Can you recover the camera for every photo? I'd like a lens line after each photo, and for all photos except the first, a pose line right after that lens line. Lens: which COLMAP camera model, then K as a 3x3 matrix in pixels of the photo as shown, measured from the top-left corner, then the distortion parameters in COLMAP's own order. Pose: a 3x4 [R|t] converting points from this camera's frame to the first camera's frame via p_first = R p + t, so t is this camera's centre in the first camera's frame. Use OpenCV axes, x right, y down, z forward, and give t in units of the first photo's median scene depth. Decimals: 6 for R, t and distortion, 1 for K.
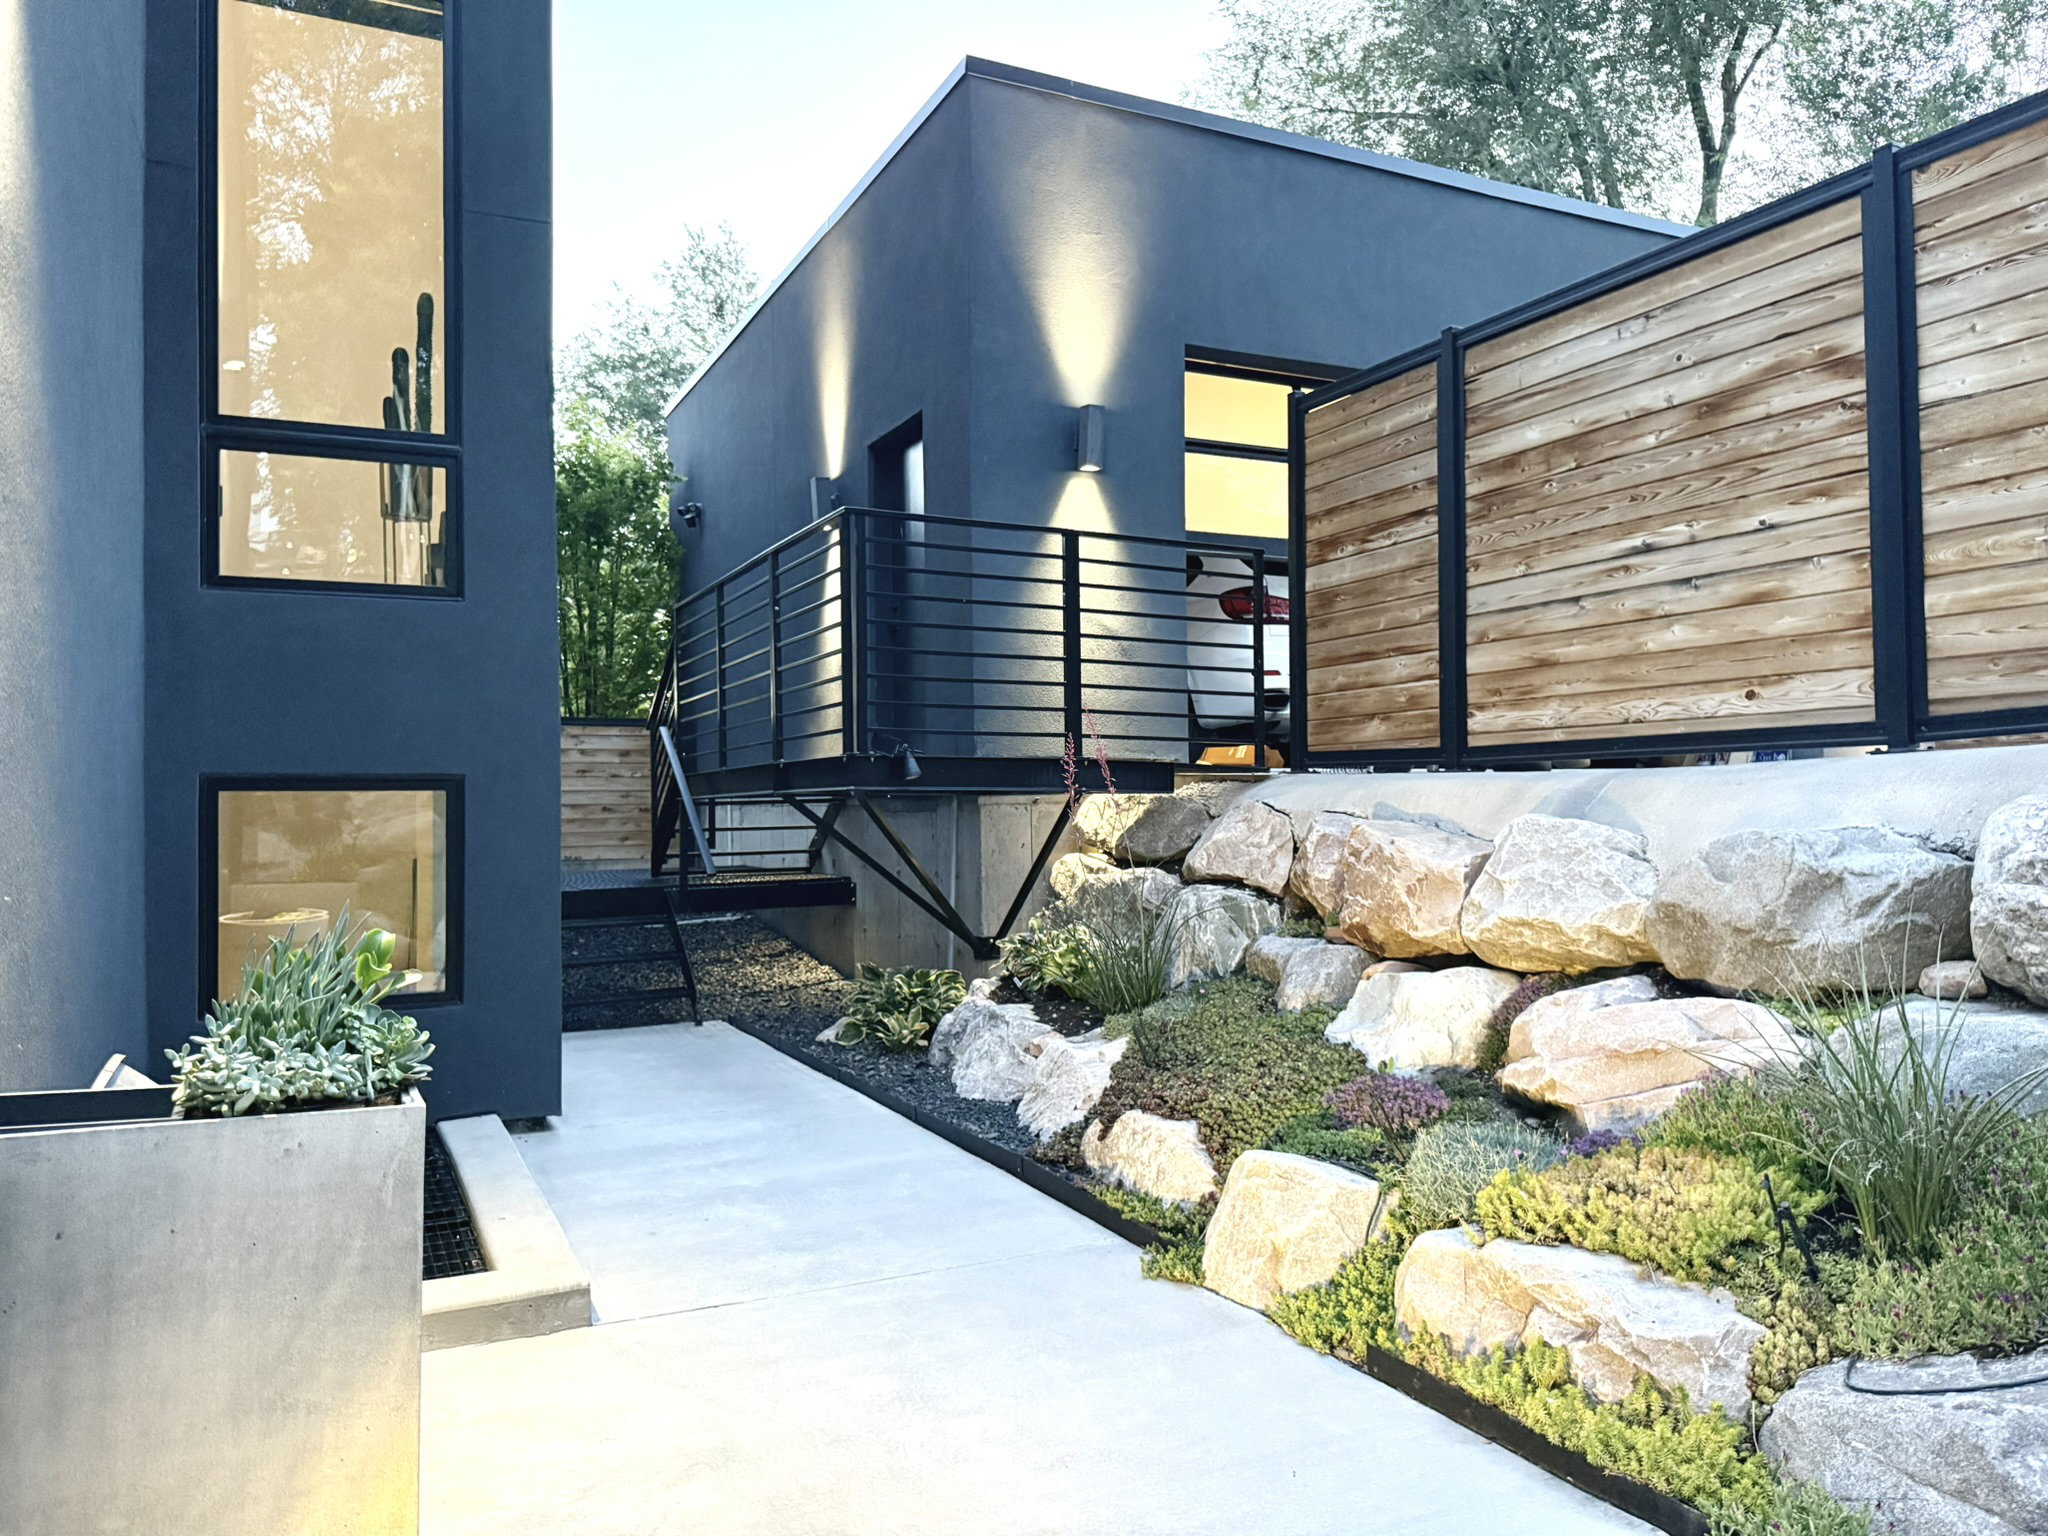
lens RADIAL K [[1465.3, 0, 1051.6], [0, 1465.3, 790.5], [0, 0, 1]] dist [0.045783, -0.064466]
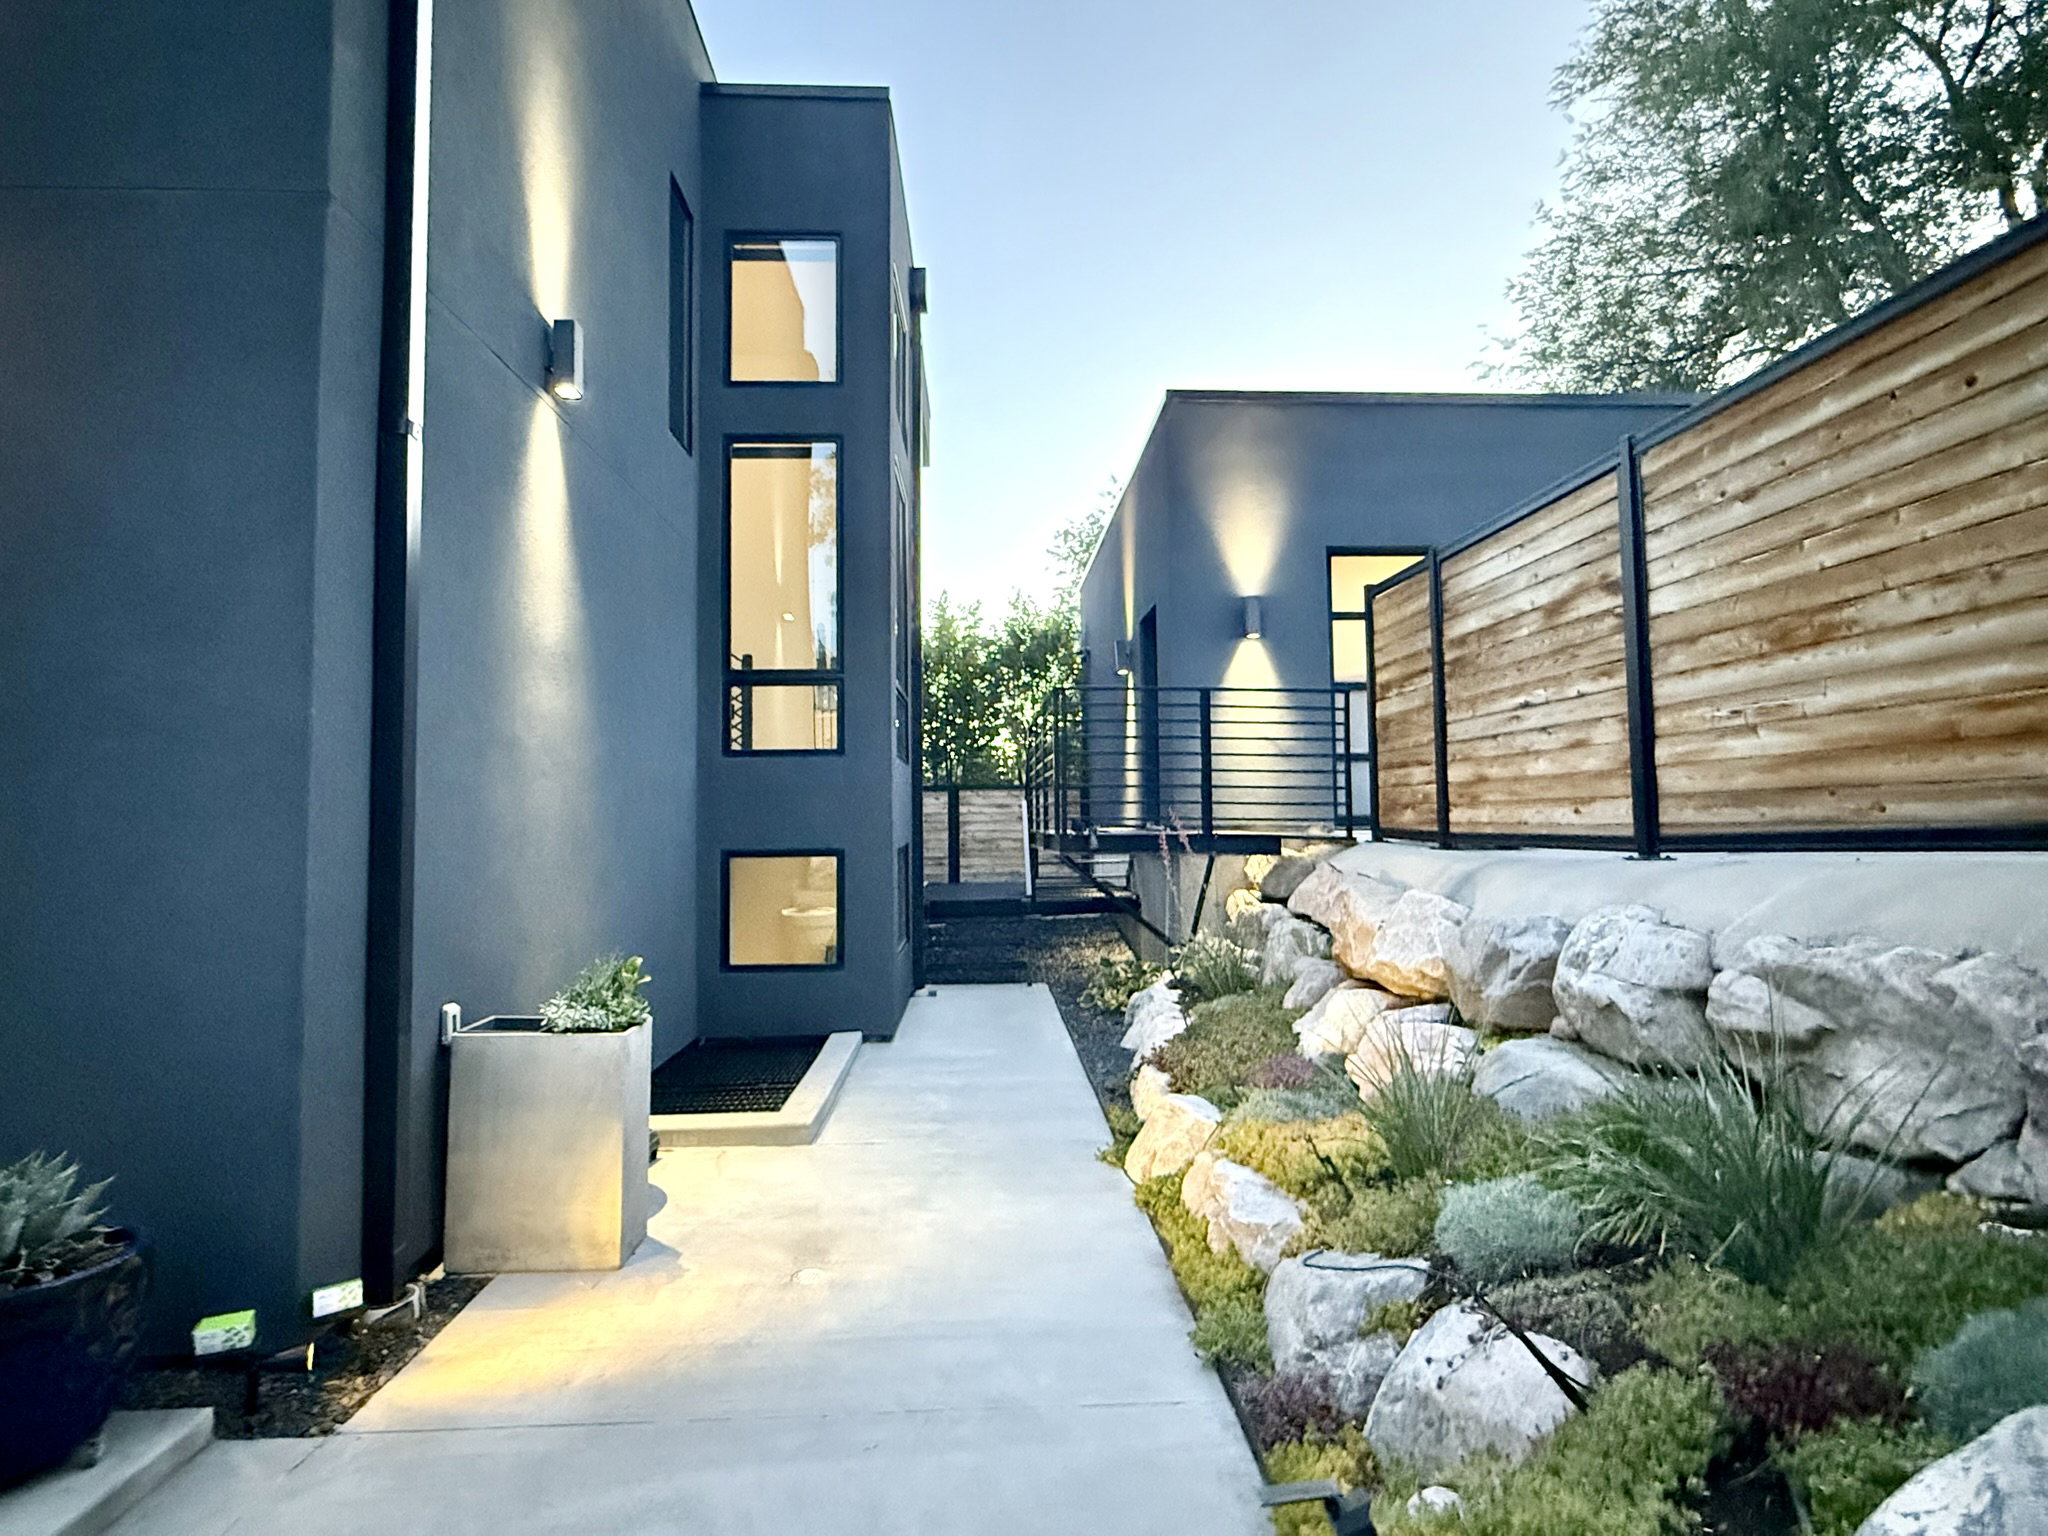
lens RADIAL K [[1059.7, 0, 1024.0], [0, 1059.7, 768.0], [0, 0, 1]] dist [0.001082, 0.000146]
pose [[0.913364, -0.018422, -0.406728, 0.384126], [0.005195, 0.999422, -0.033601, -0.071168], [0.407112, 0.028577, 0.912931, -0.153230]]
